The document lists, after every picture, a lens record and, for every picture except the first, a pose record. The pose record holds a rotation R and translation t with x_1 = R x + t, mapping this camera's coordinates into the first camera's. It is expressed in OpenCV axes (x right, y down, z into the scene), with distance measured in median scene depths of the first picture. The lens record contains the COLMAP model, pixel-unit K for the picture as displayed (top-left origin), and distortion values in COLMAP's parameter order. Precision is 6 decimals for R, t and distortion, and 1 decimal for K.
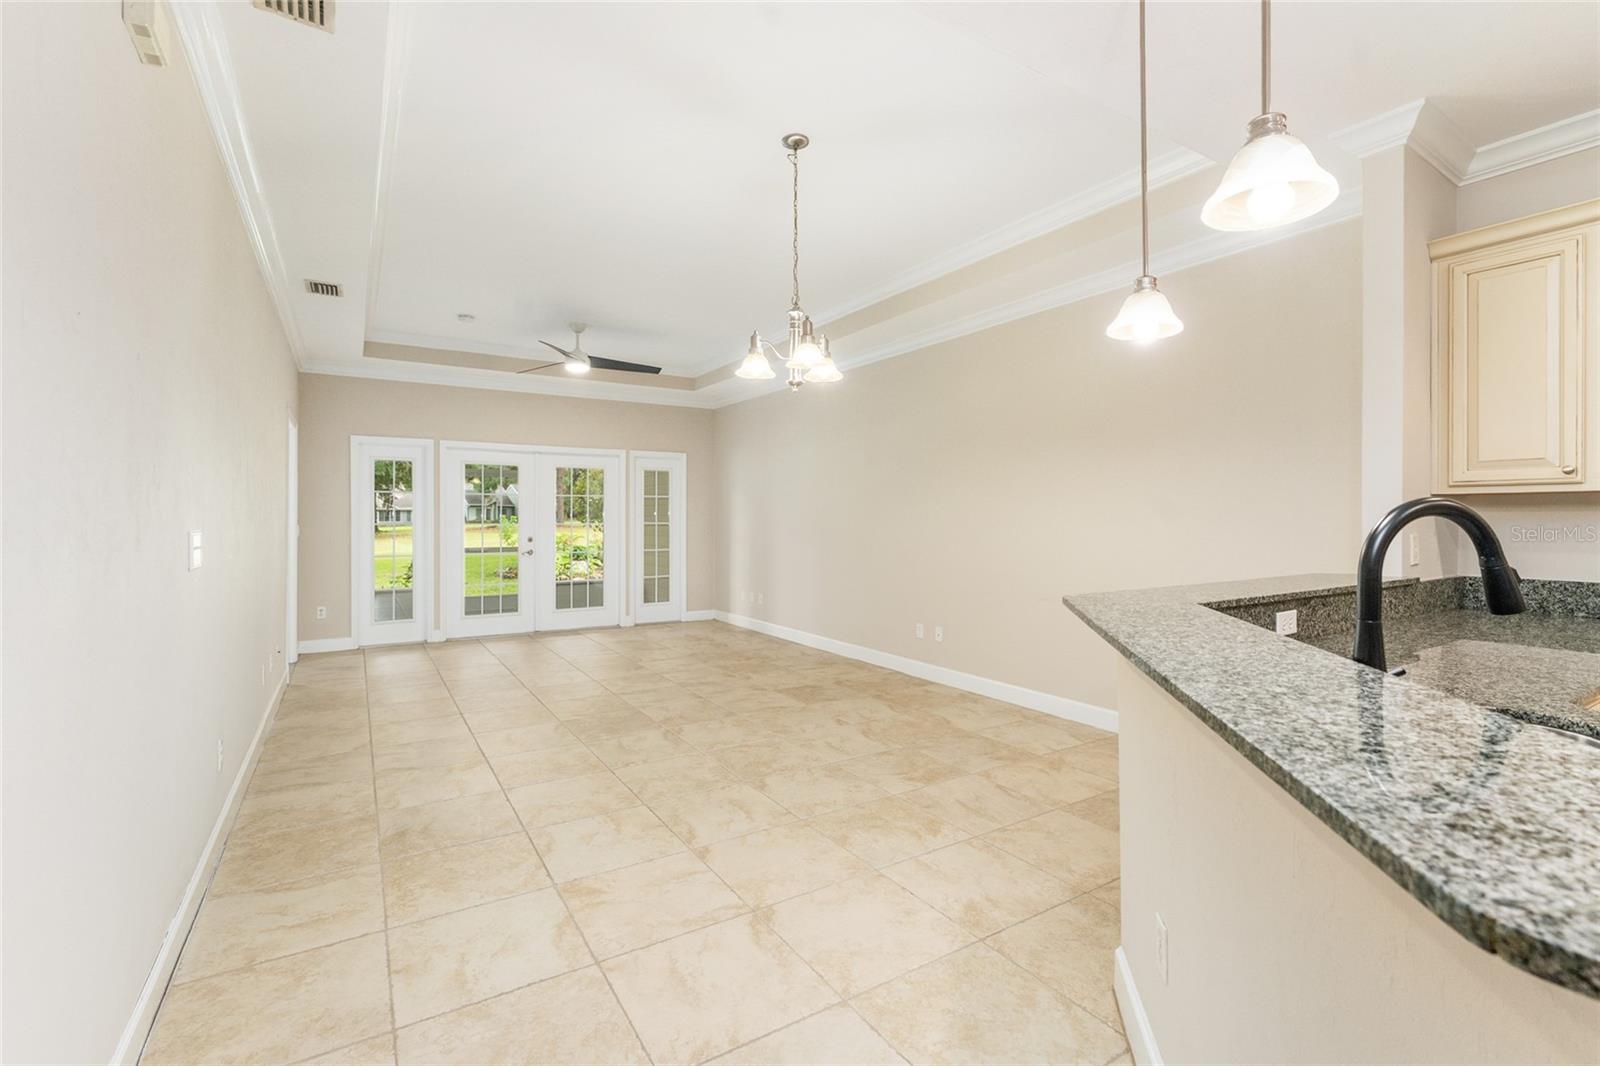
lens RADIAL K [[704.2, 0, 792.1], [0, 704.2, 517.8], [0, 0, 1]] dist [0.004622, -0.002709]
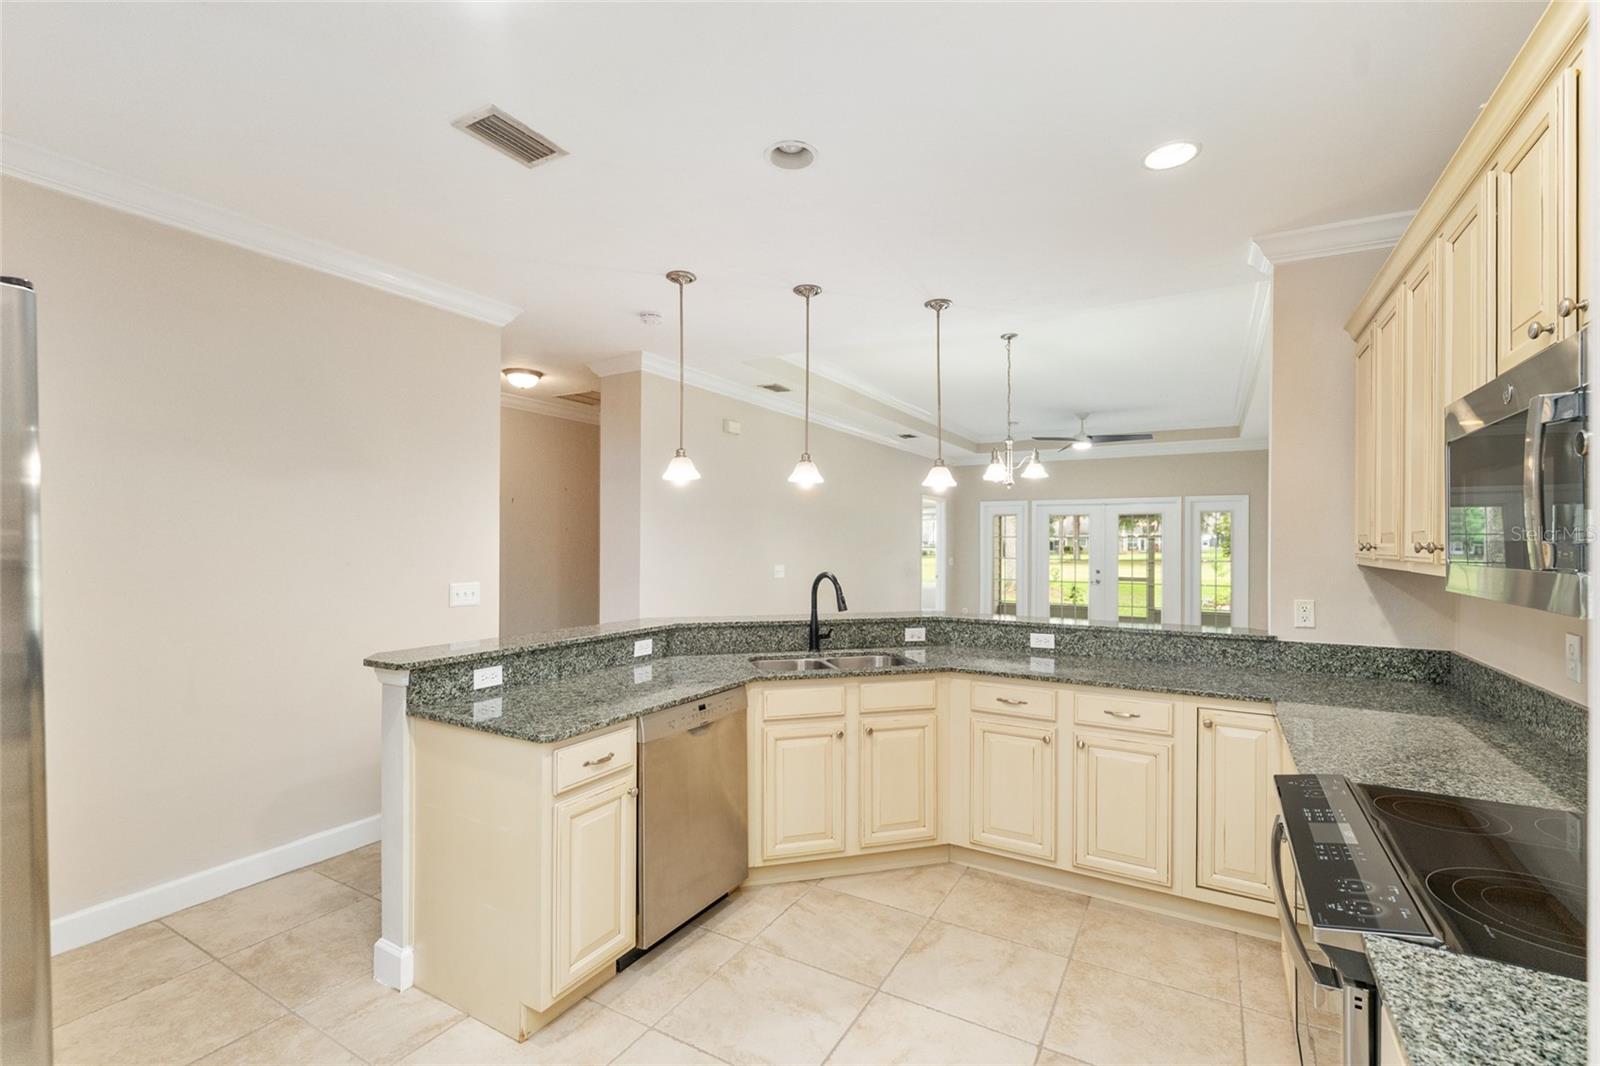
lens RADIAL K [[704.2, 0, 813.6], [0, 704.2, 539.0], [0, 0, 1]] dist [0.004622, -0.002709]
pose [[0.484894, -0.002488, -0.874570, 0.951877], [-0.002629, 0.999987, -0.004303, -0.042429], [0.874569, 0.004386, 0.484881, -0.145707]]
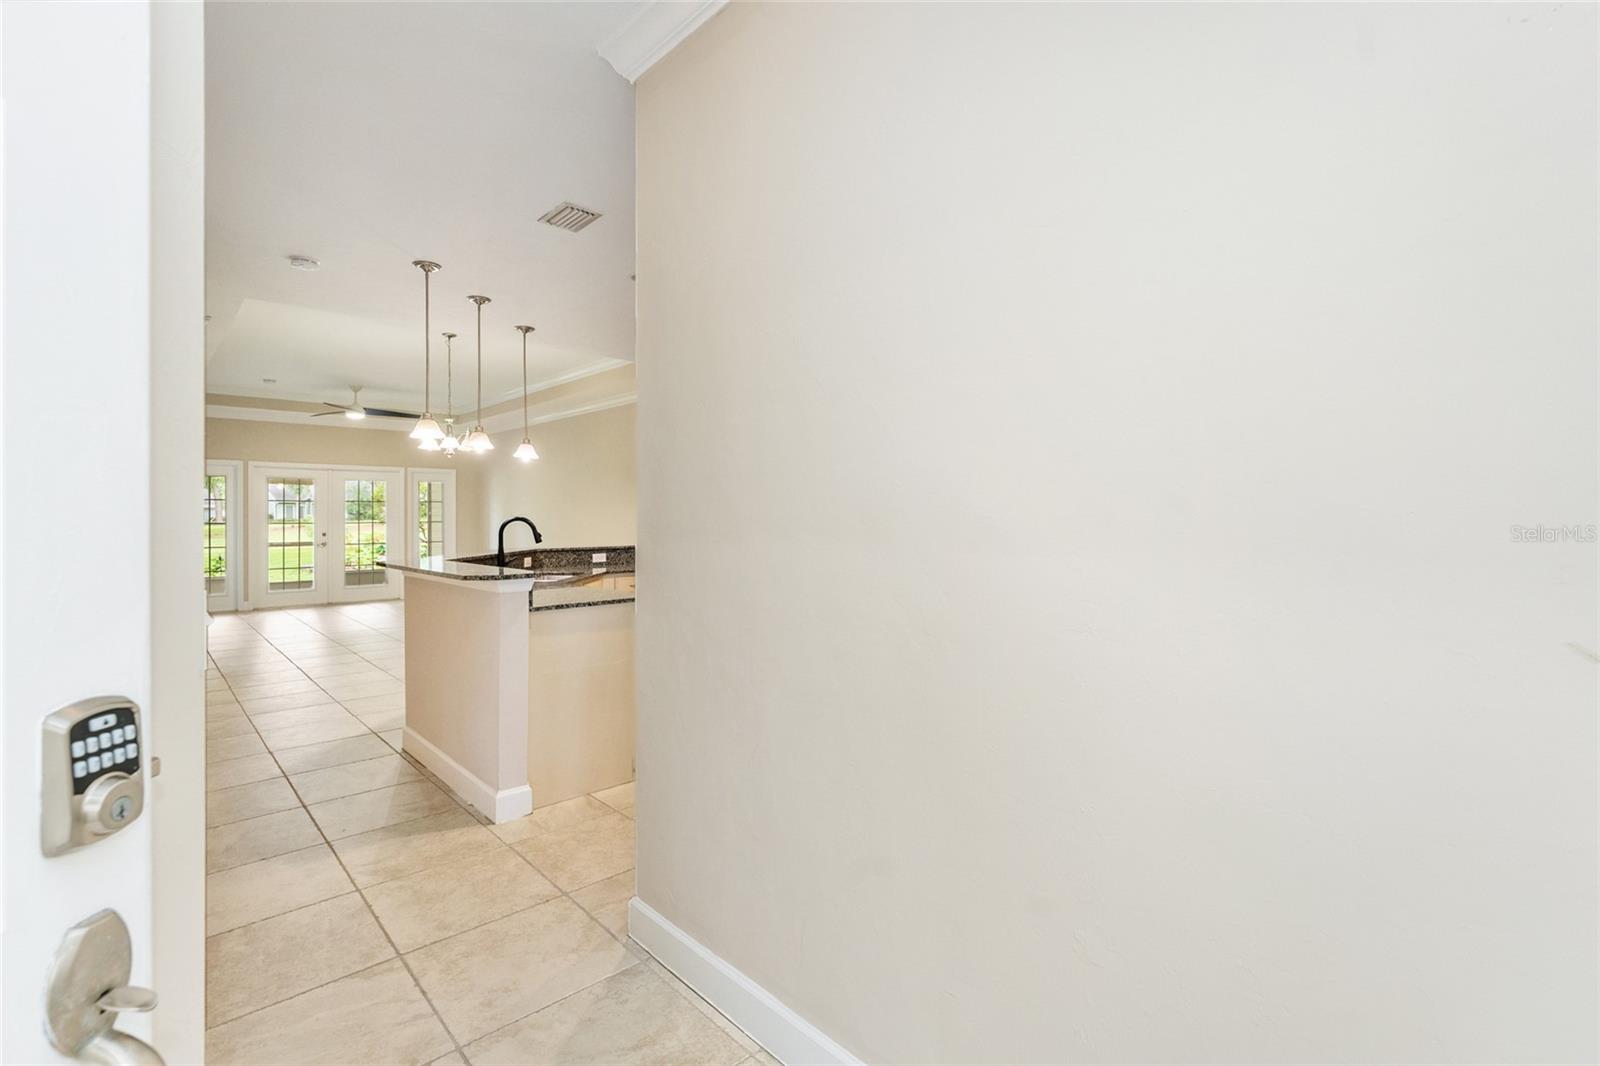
lens RADIAL K [[704.2, 0, 790.6], [0, 704.2, 514.8], [0, 0, 1]] dist [0.004622, -0.002709]
pose [[0.980464, -0.000896, 0.196698, 0.446584], [0.000826, 1.000000, 0.000442, -0.010597], [-0.196699, -0.000271, 0.980464, -0.935524]]
